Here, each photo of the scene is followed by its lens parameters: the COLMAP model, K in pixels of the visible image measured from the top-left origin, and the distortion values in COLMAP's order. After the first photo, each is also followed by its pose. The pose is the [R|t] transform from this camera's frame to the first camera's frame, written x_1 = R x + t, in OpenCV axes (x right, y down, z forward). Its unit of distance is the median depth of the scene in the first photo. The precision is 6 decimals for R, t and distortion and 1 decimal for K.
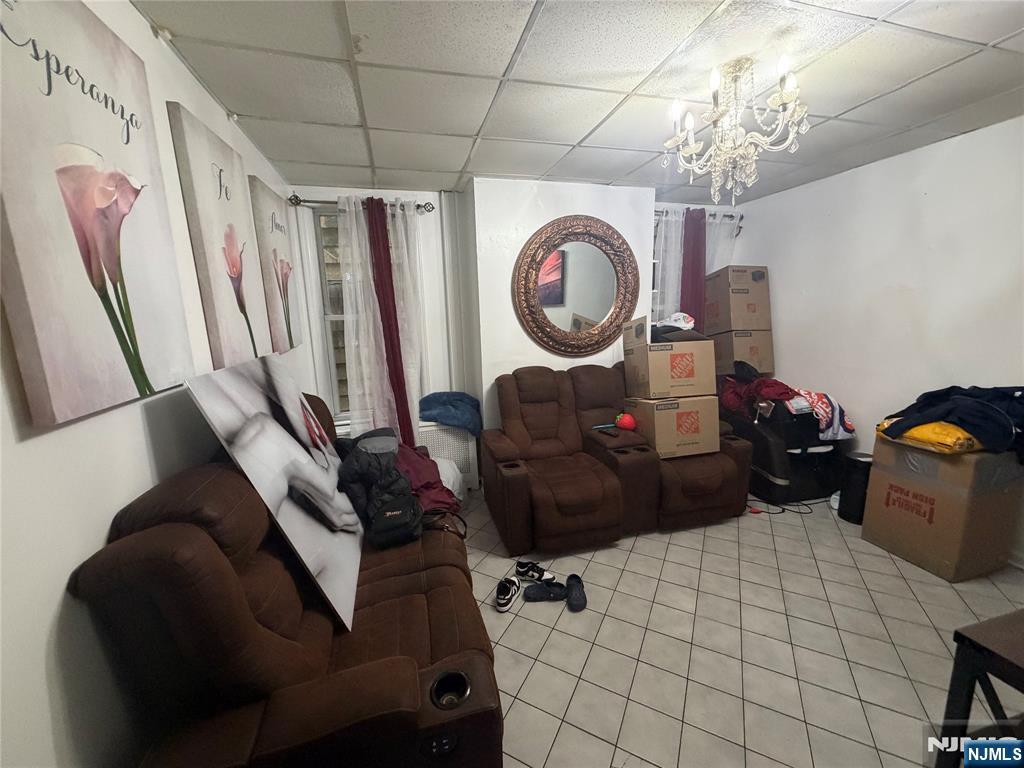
lens RADIAL K [[406.5, 0, 510.0], [0, 406.5, 382.2], [0, 0, 1]] dist [-0.000651, -0.000442]
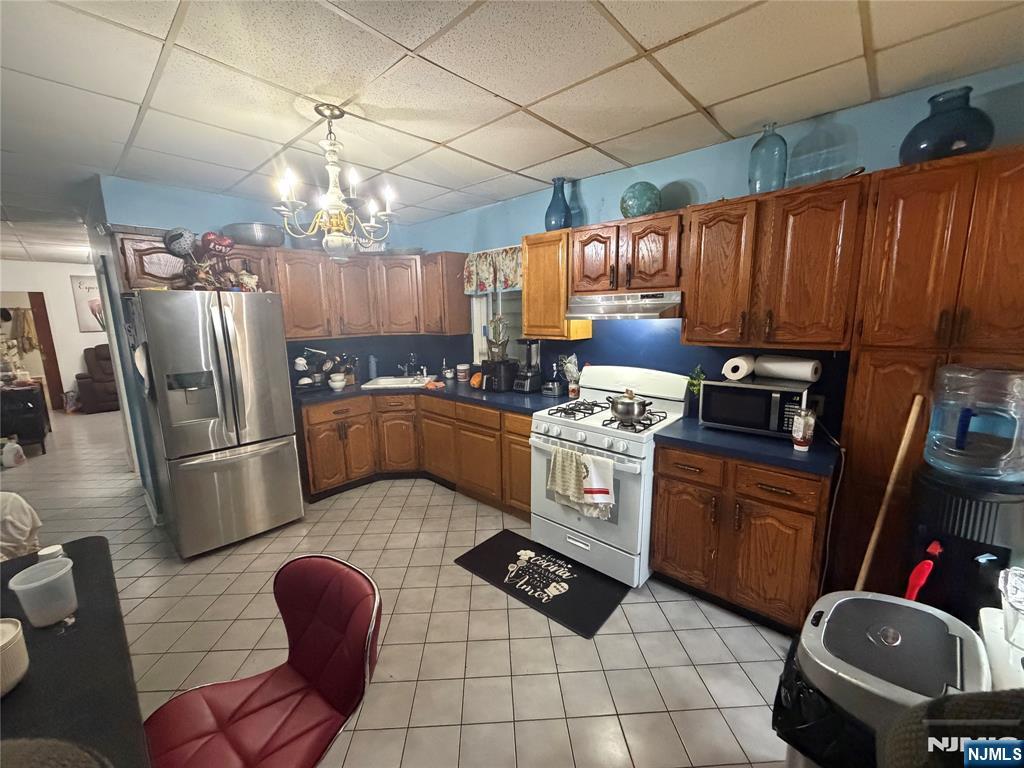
lens RADIAL K [[406.5, 0, 510.0], [0, 406.5, 382.2], [0, 0, 1]] dist [-0.000651, -0.000442]
pose [[0.513908, 0.159183, -0.842947, 3.418289], [-0.158690, 0.983314, 0.088944, -0.321829], [0.843040, 0.088058, 0.530594, 1.291424]]
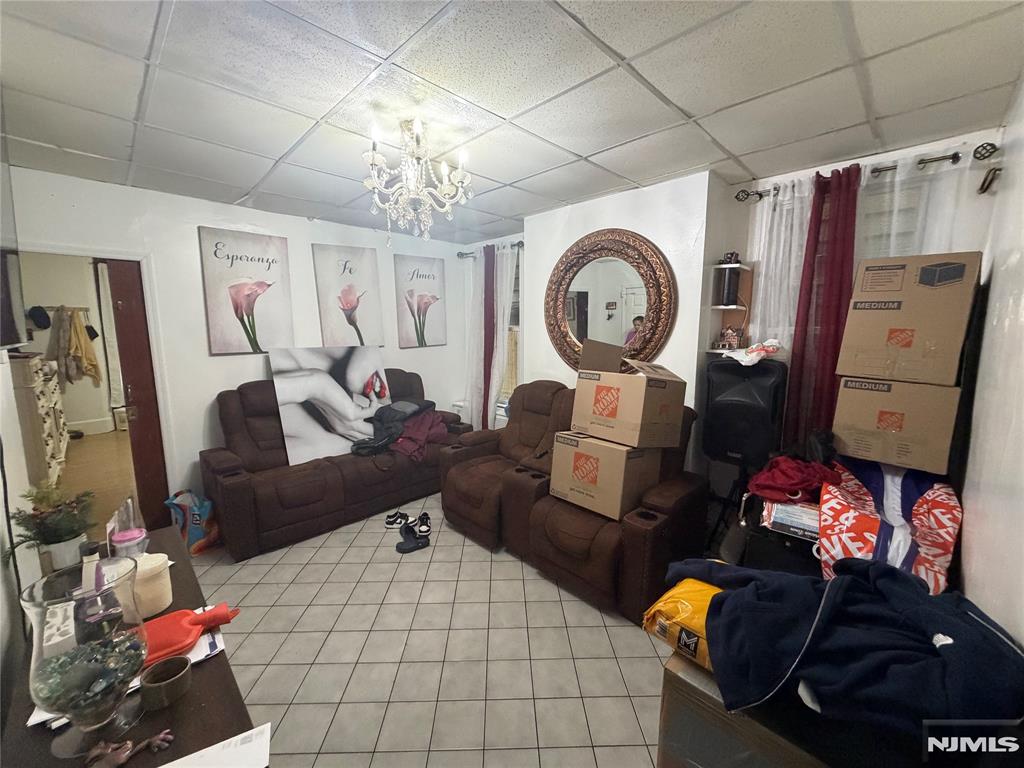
lens RADIAL K [[406.5, 0, 510.0], [0, 406.5, 382.2], [0, 0, 1]] dist [-0.000651, -0.000442]
pose [[0.493190, 0.147275, -0.857364, 1.107461], [-0.164952, 0.983517, 0.074057, -0.116230], [0.854139, 0.104900, 0.509354, 0.443629]]
